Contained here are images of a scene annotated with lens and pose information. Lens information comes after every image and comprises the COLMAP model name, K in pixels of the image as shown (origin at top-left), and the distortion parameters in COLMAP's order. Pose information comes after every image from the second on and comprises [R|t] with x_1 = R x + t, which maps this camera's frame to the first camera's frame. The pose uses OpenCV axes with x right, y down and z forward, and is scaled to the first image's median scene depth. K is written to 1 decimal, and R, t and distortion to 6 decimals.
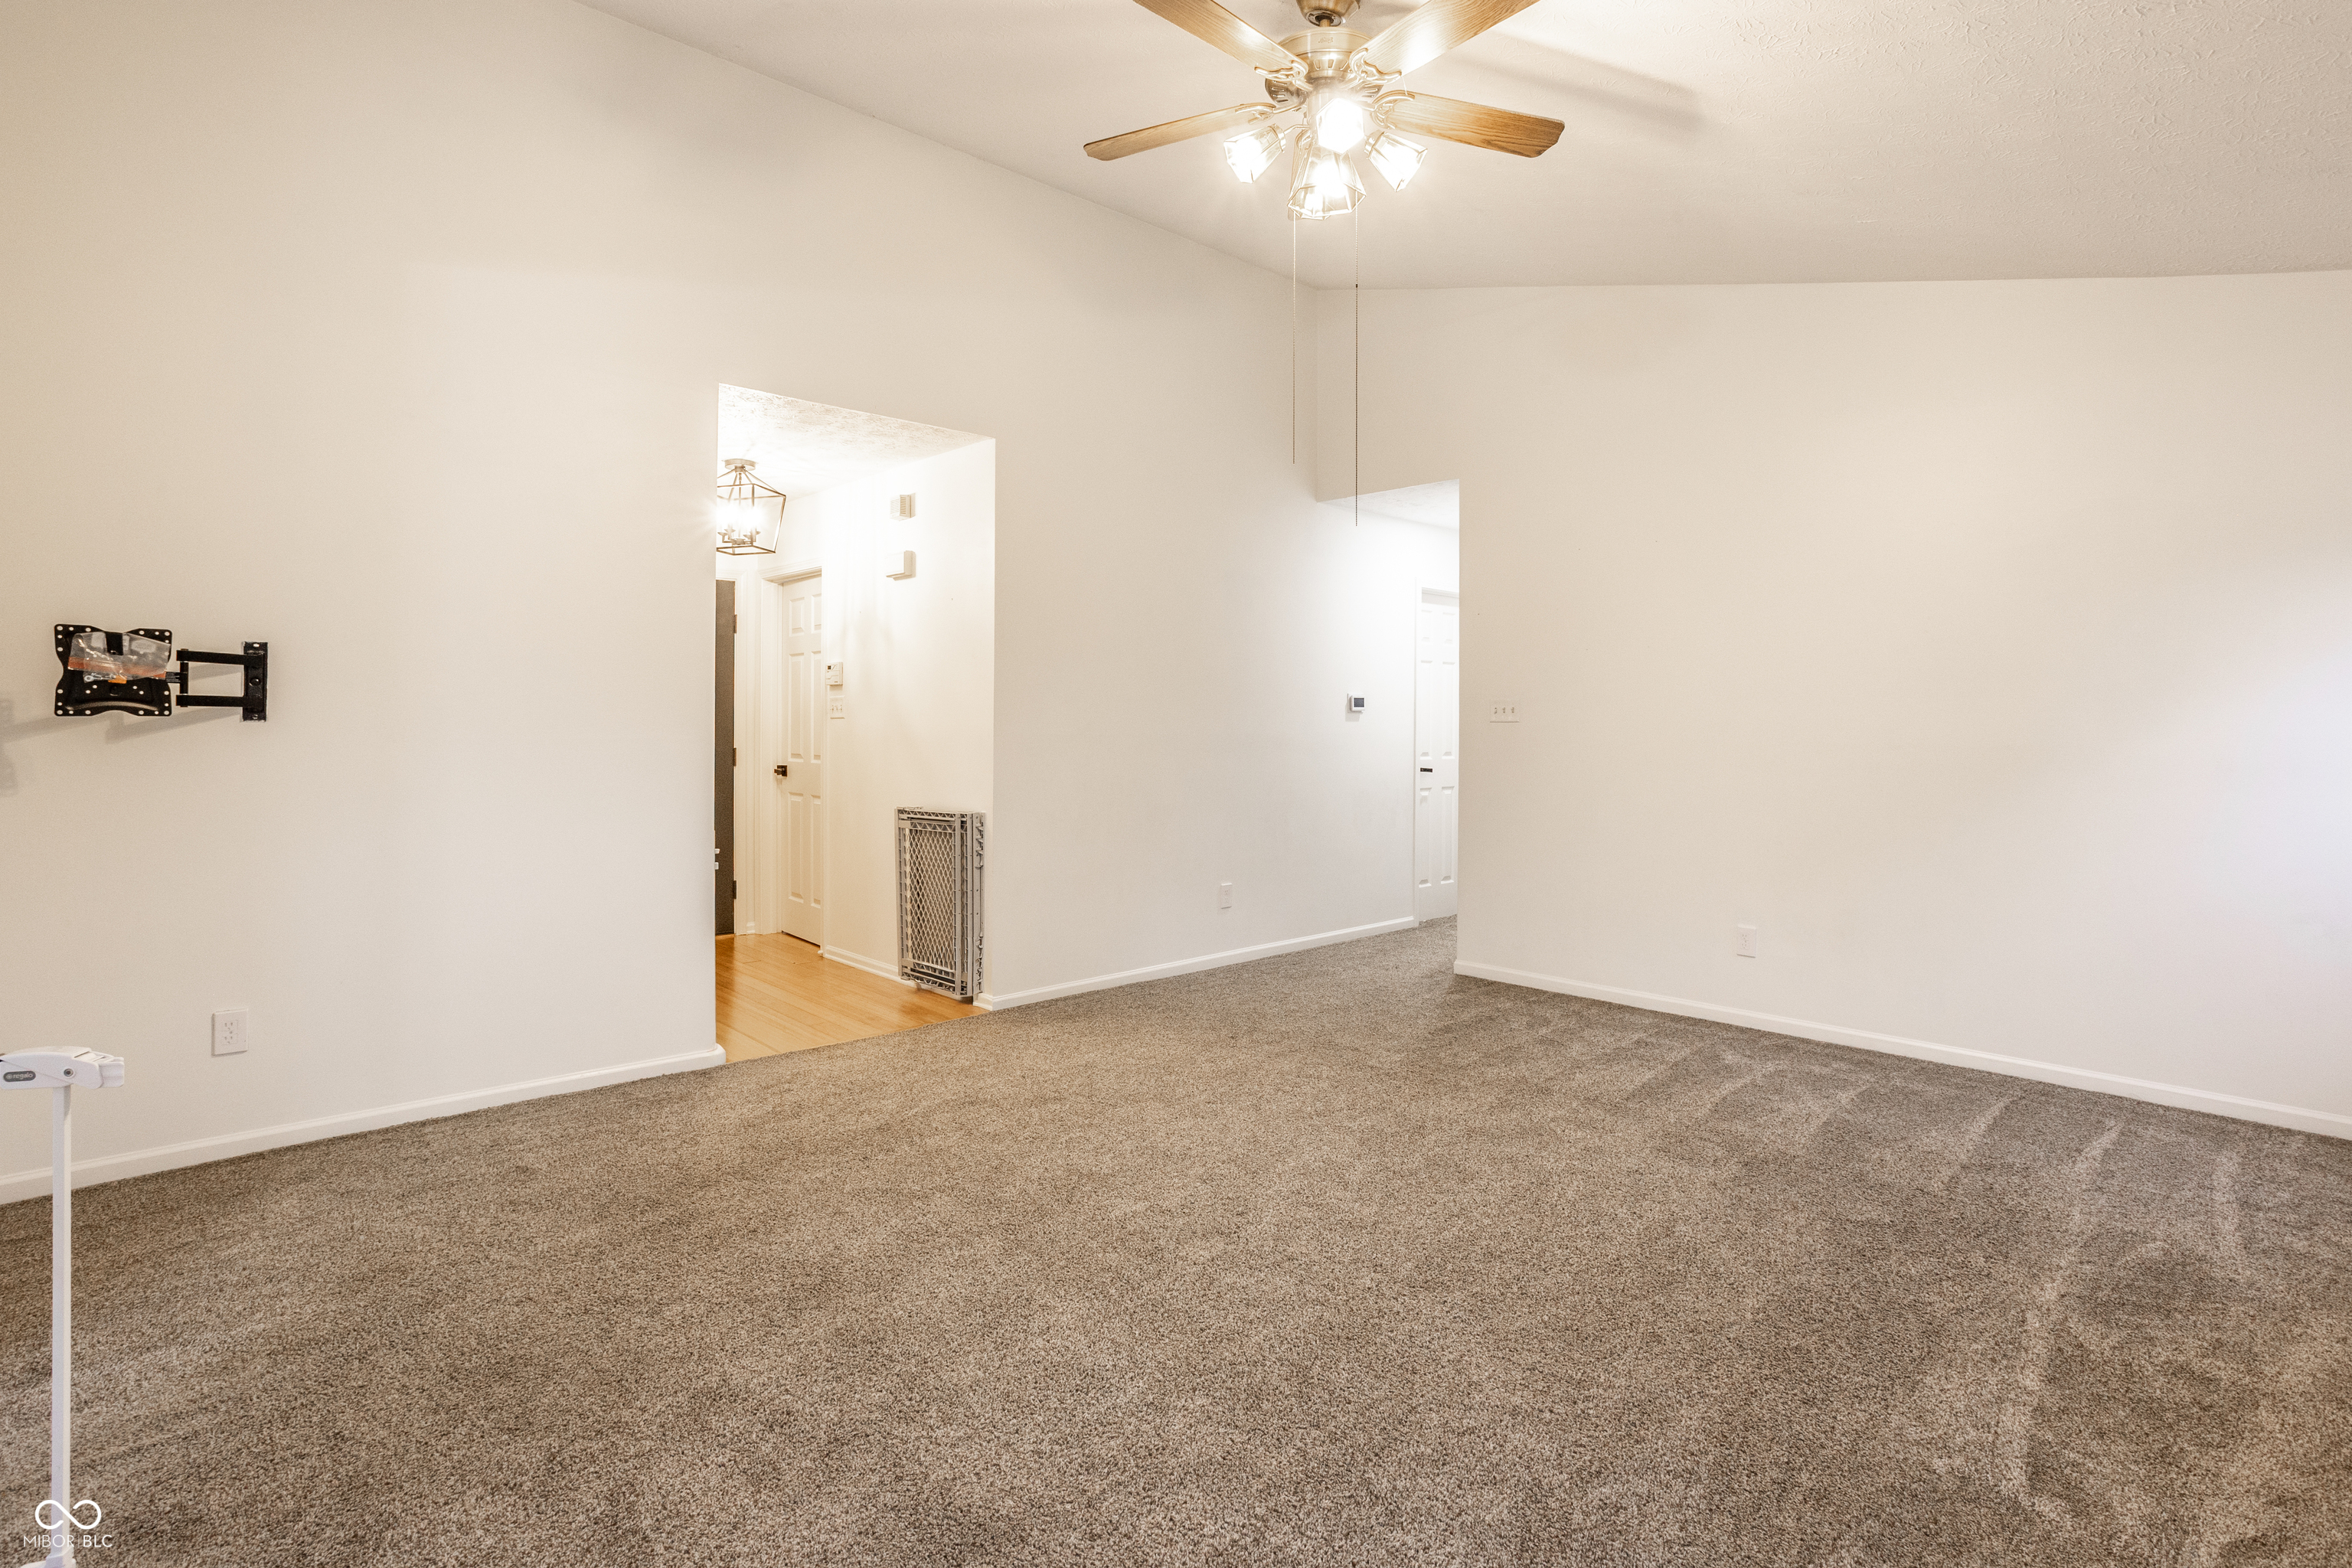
lens RADIAL K [[1163.0, 0, 1169.5], [0, 1163.0, 746.3], [0, 0, 1]] dist [-0.051749, 0.042056]
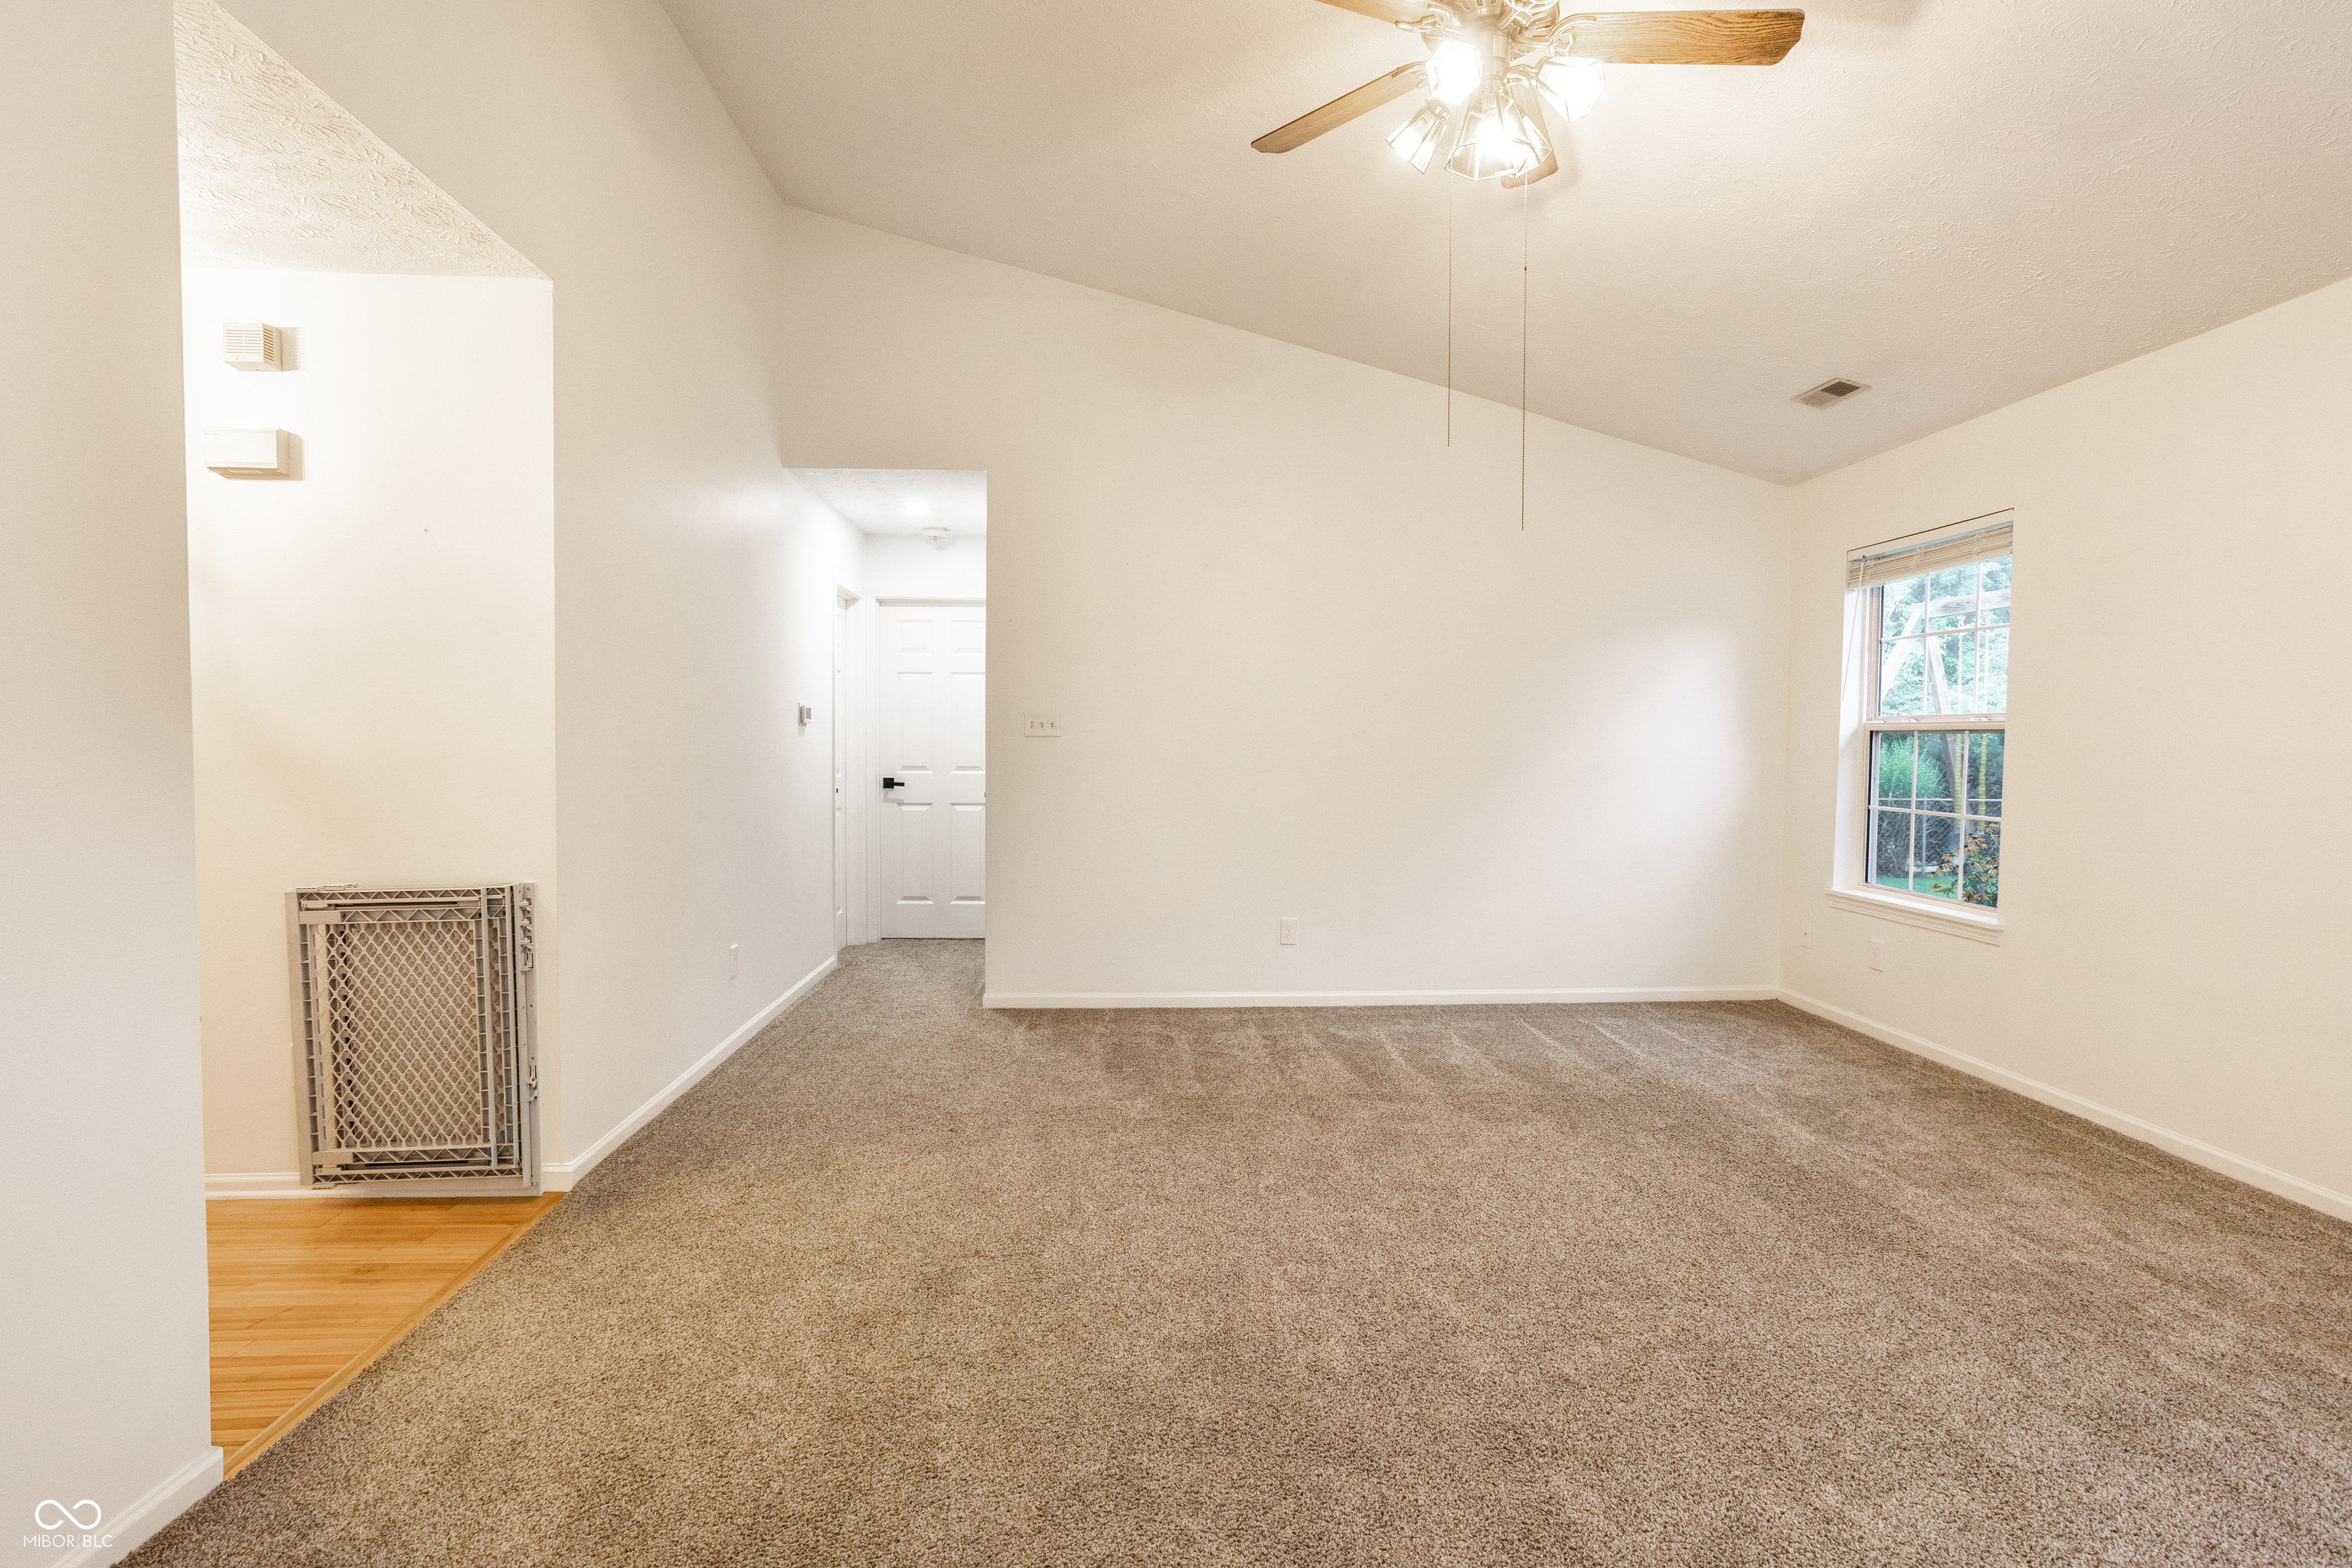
lens RADIAL K [[1143.4, 0, 1176.0], [0, 1143.4, 784.0], [0, 0, 1]] dist [-0.015474, 0.000259]
pose [[0.635214, -0.030901, 0.771718, -0.388232], [0.010493, 0.999452, 0.031383, -0.010713], [-0.772265, -0.011837, 0.635190, 0.327816]]
